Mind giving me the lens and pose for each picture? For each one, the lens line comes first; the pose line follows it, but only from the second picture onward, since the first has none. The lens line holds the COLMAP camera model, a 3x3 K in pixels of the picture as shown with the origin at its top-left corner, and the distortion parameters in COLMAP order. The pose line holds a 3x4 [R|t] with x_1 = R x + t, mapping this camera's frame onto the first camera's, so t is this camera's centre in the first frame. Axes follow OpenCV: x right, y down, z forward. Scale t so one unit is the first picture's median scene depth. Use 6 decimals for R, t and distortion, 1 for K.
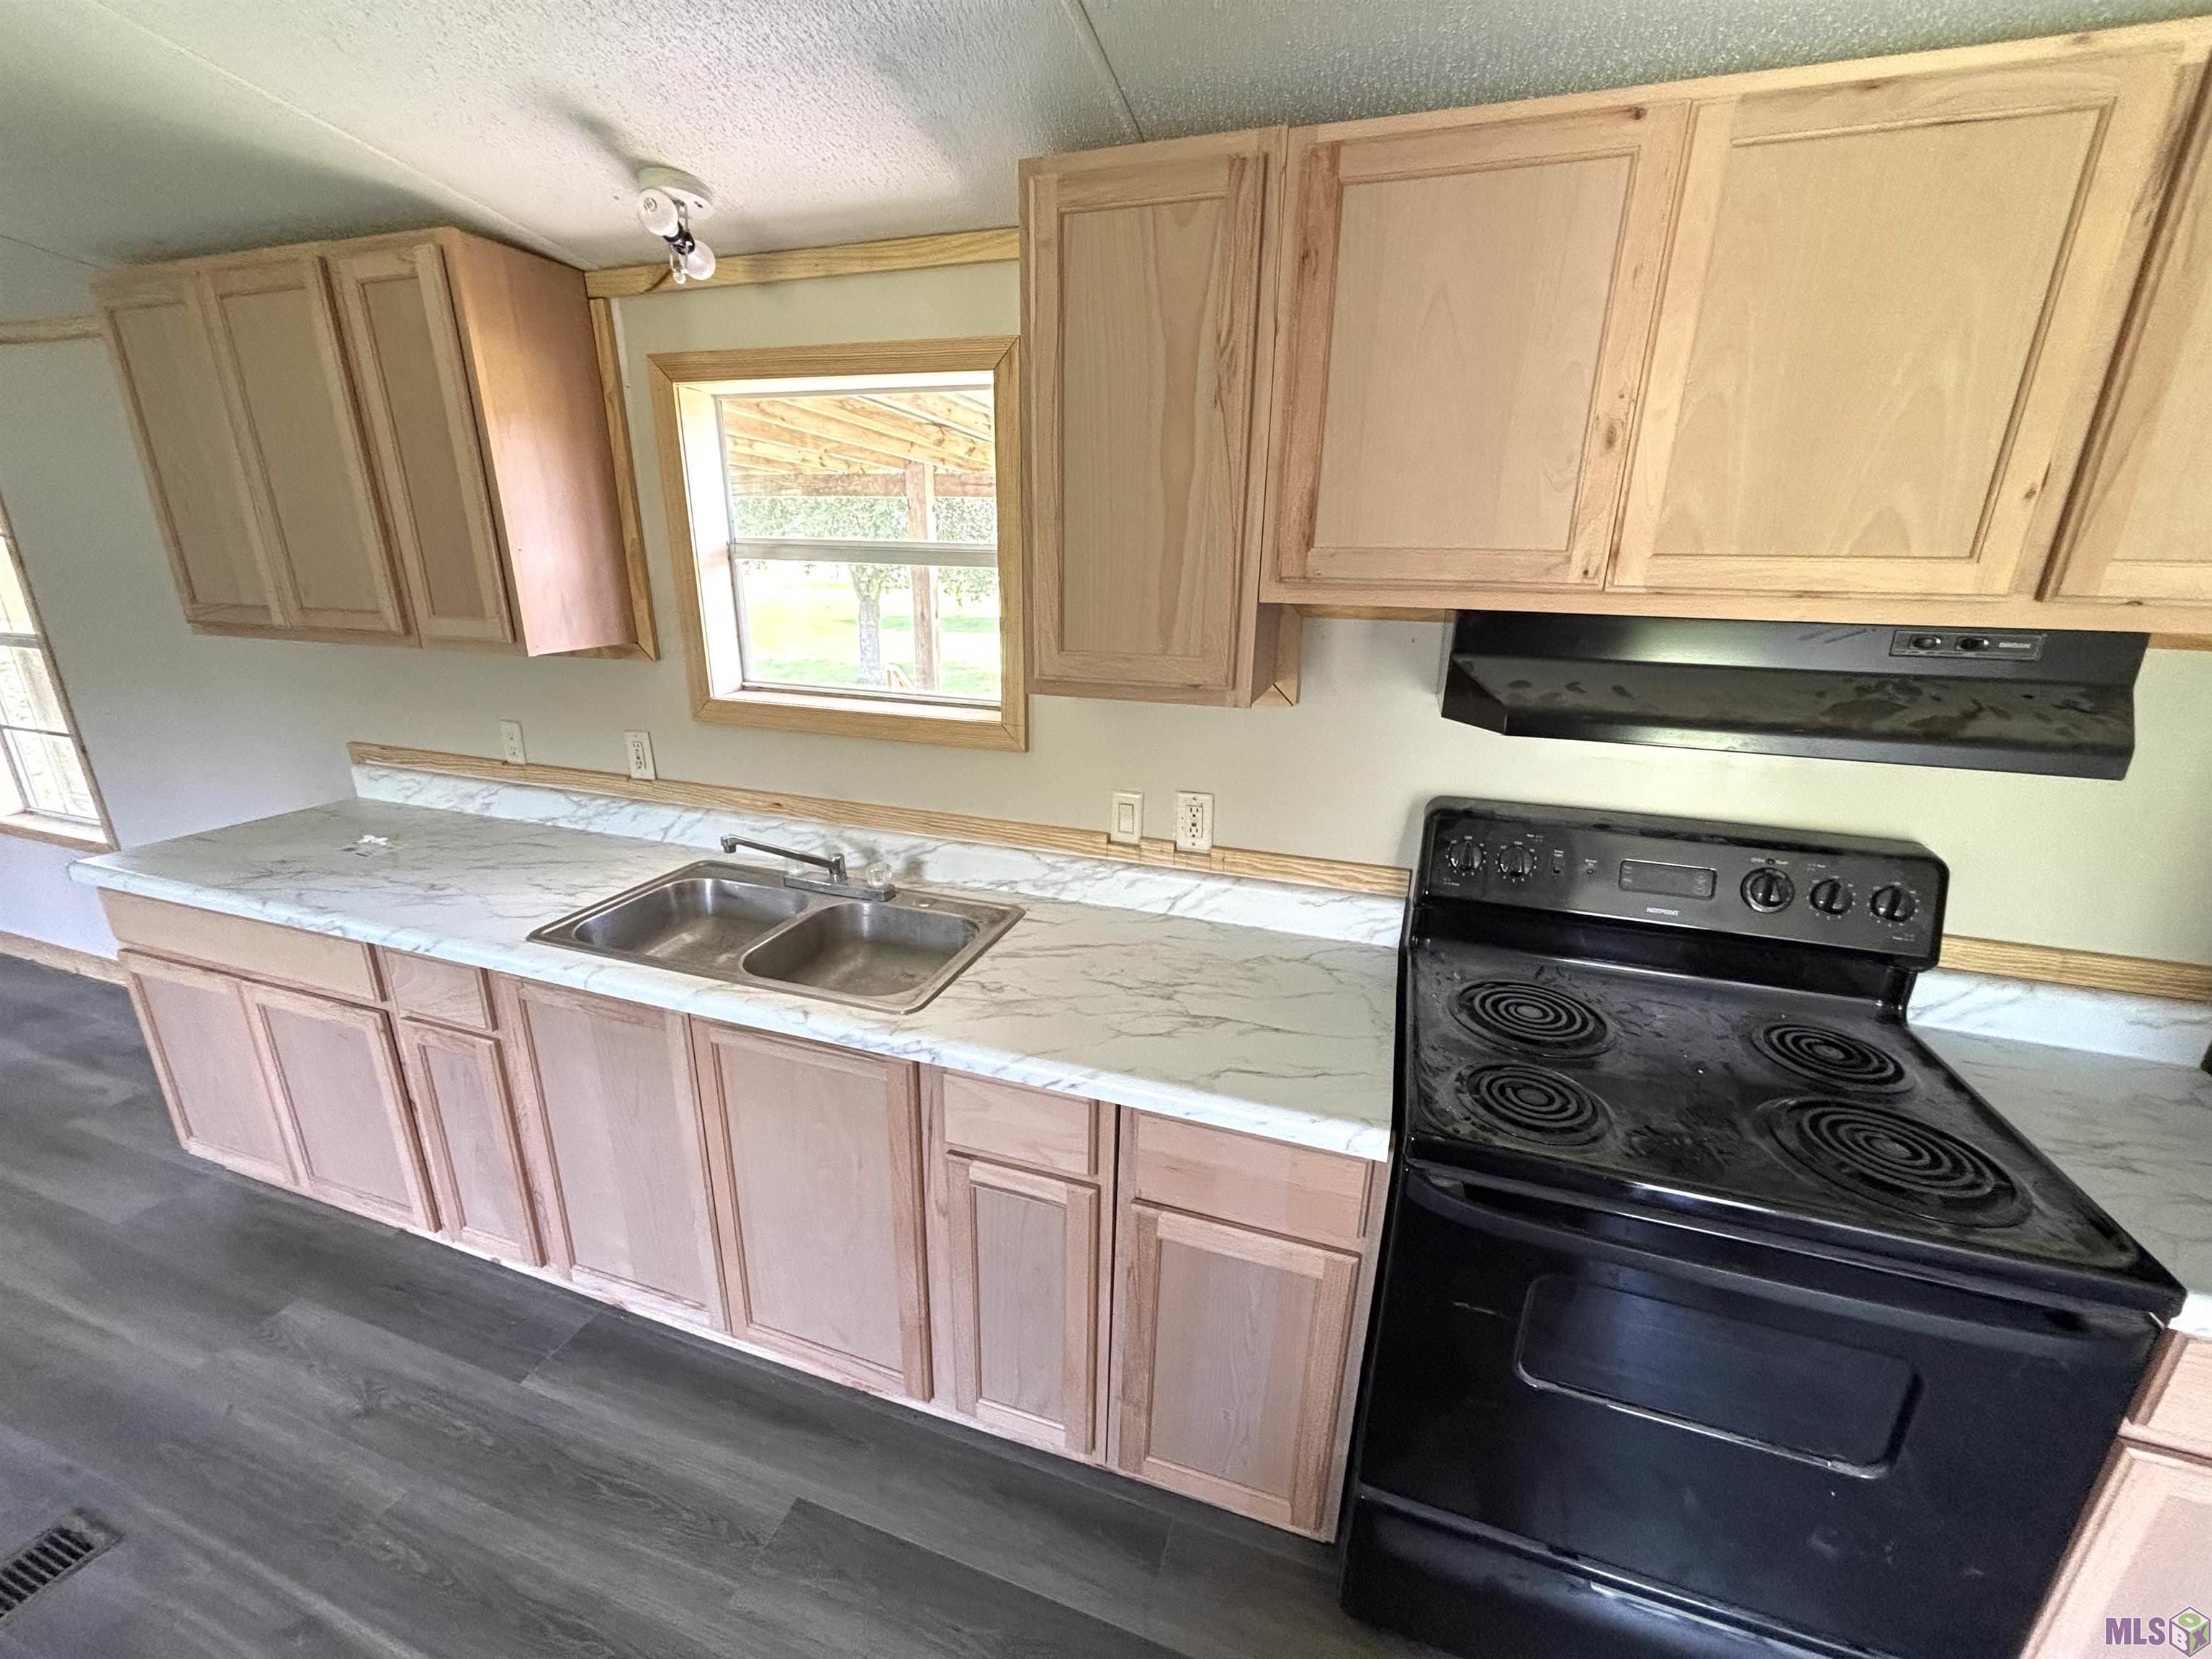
lens RADIAL K [[897.0, 0, 1106.0], [0, 897.0, 829.5], [0, 0, 1]] dist [0.002626, 0.000160]
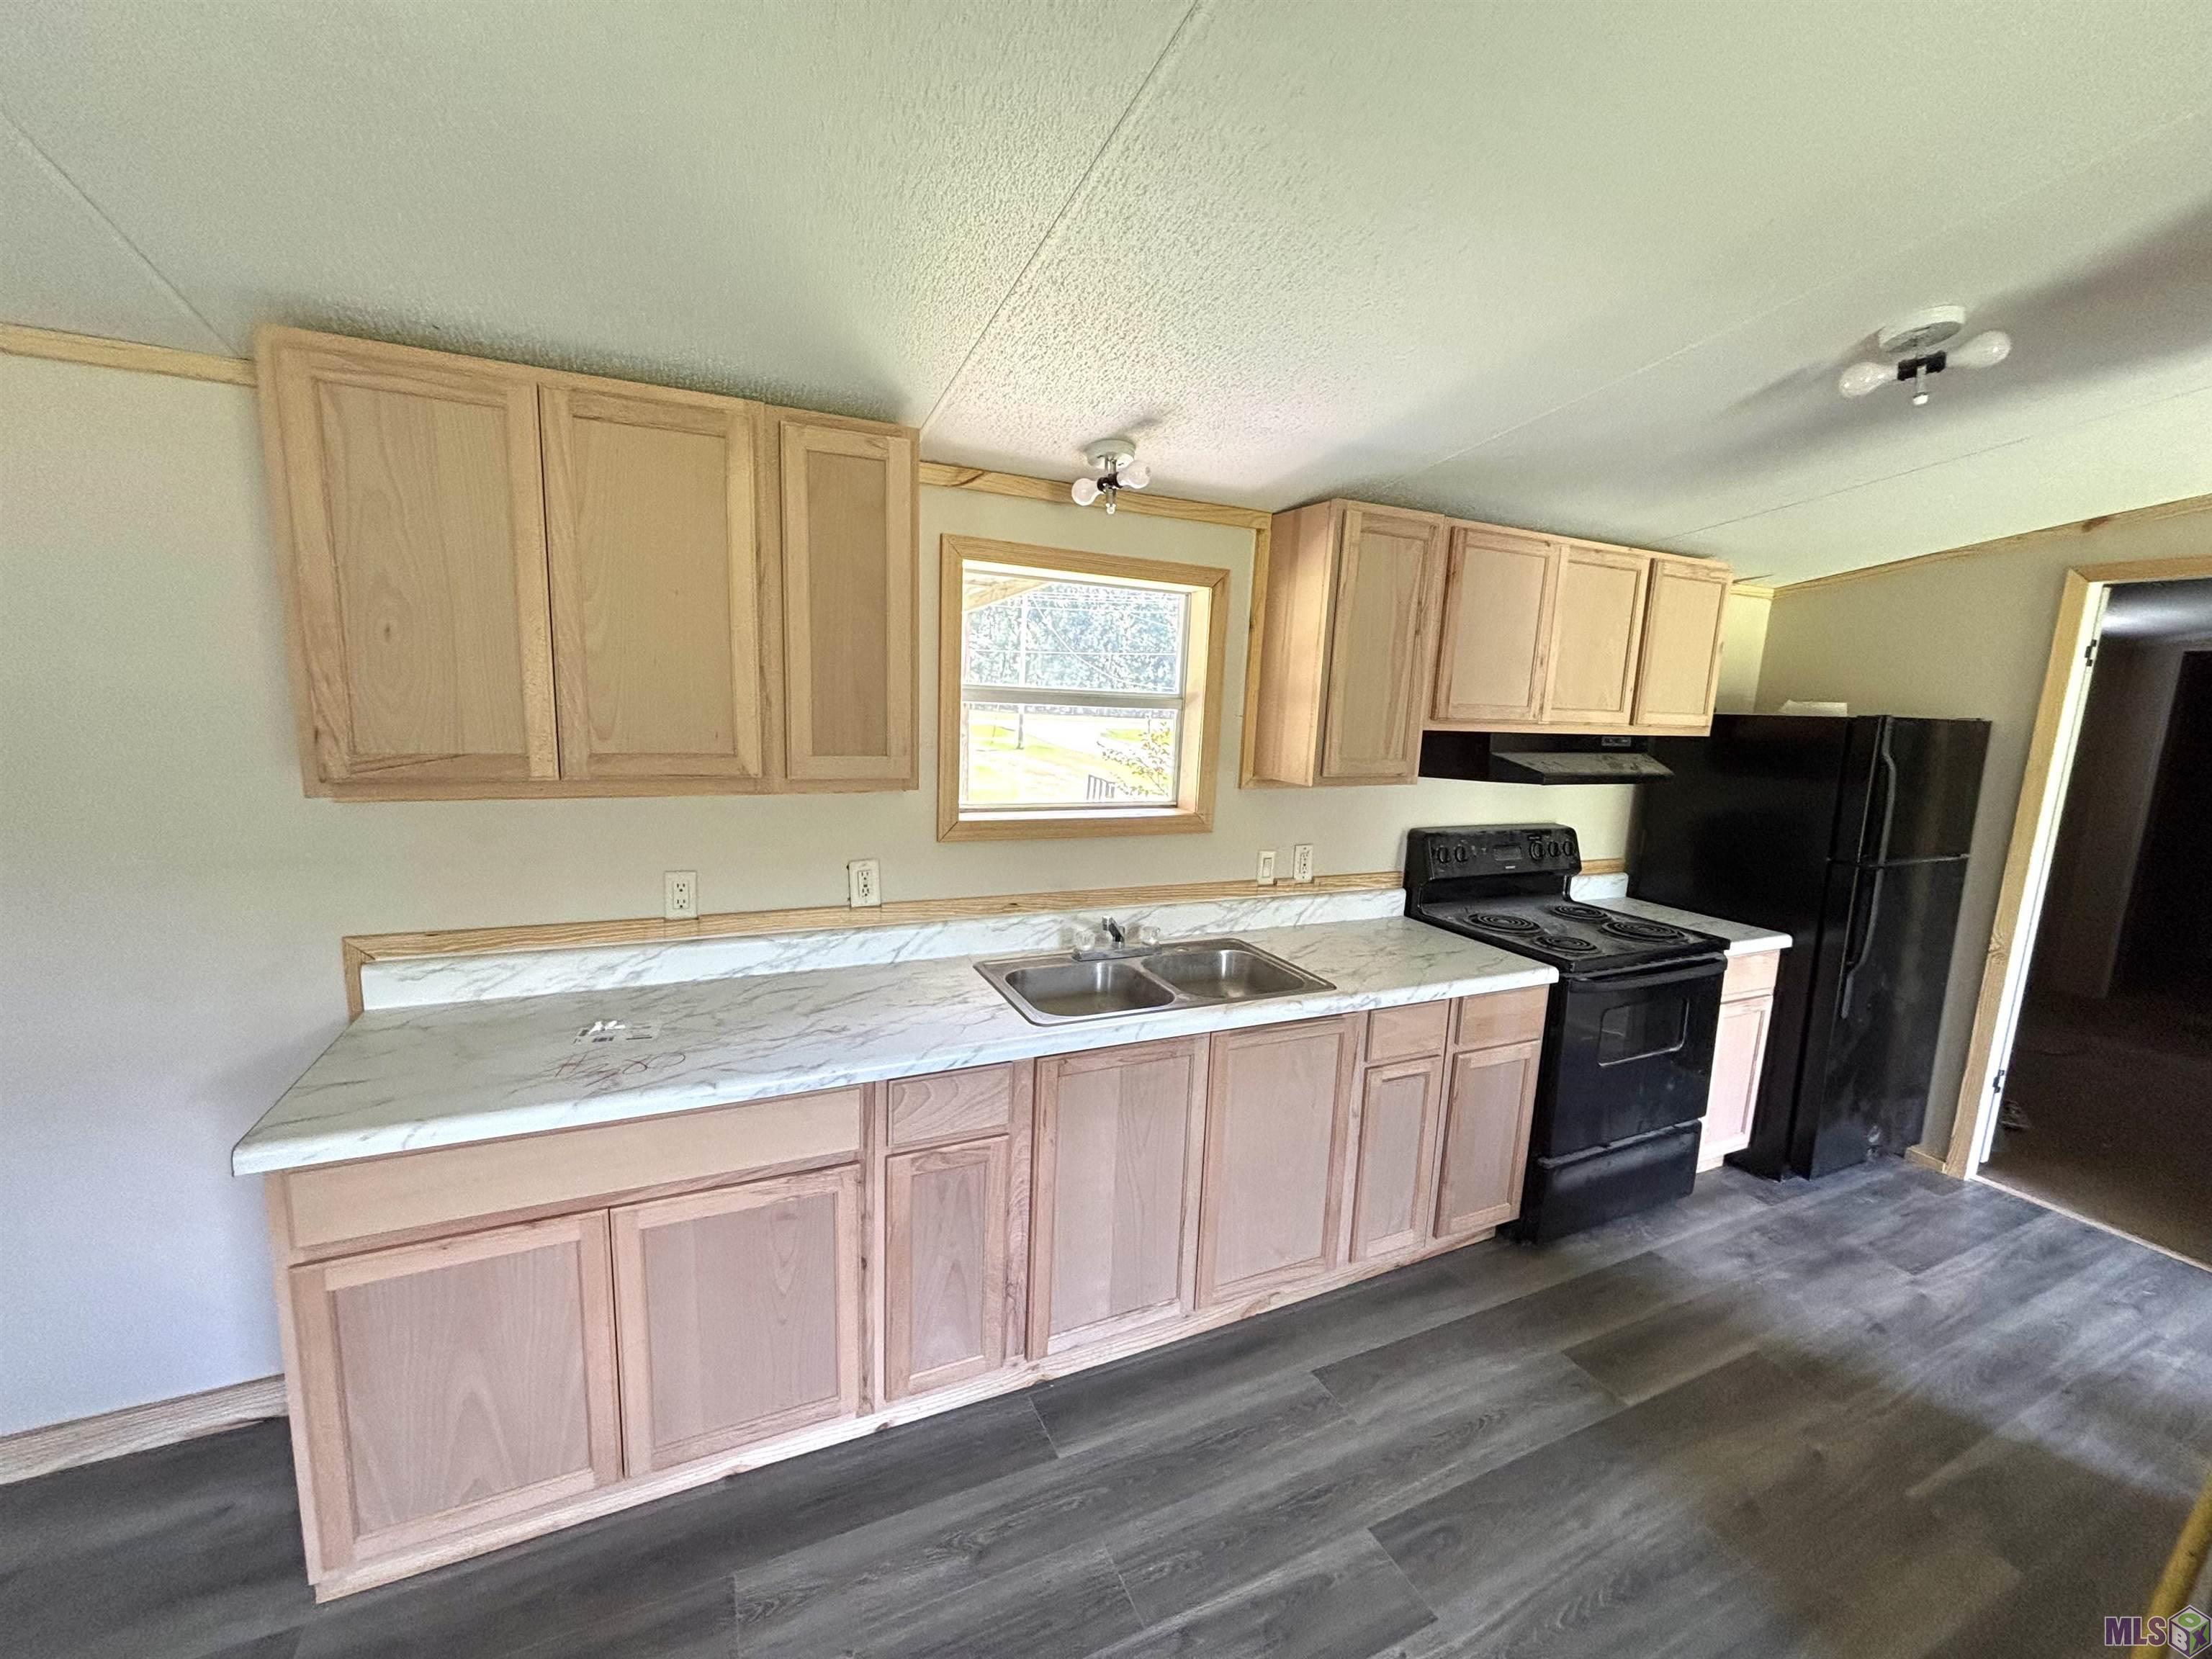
lens RADIAL K [[897.0, 0, 1106.0], [0, 897.0, 829.5], [0, 0, 1]] dist [0.002626, 0.000160]
pose [[0.718099, -0.094932, 0.689436, -1.240882], [0.181407, 0.981939, -0.053741, -0.045623], [-0.671882, 0.163660, 0.722350, 0.069790]]
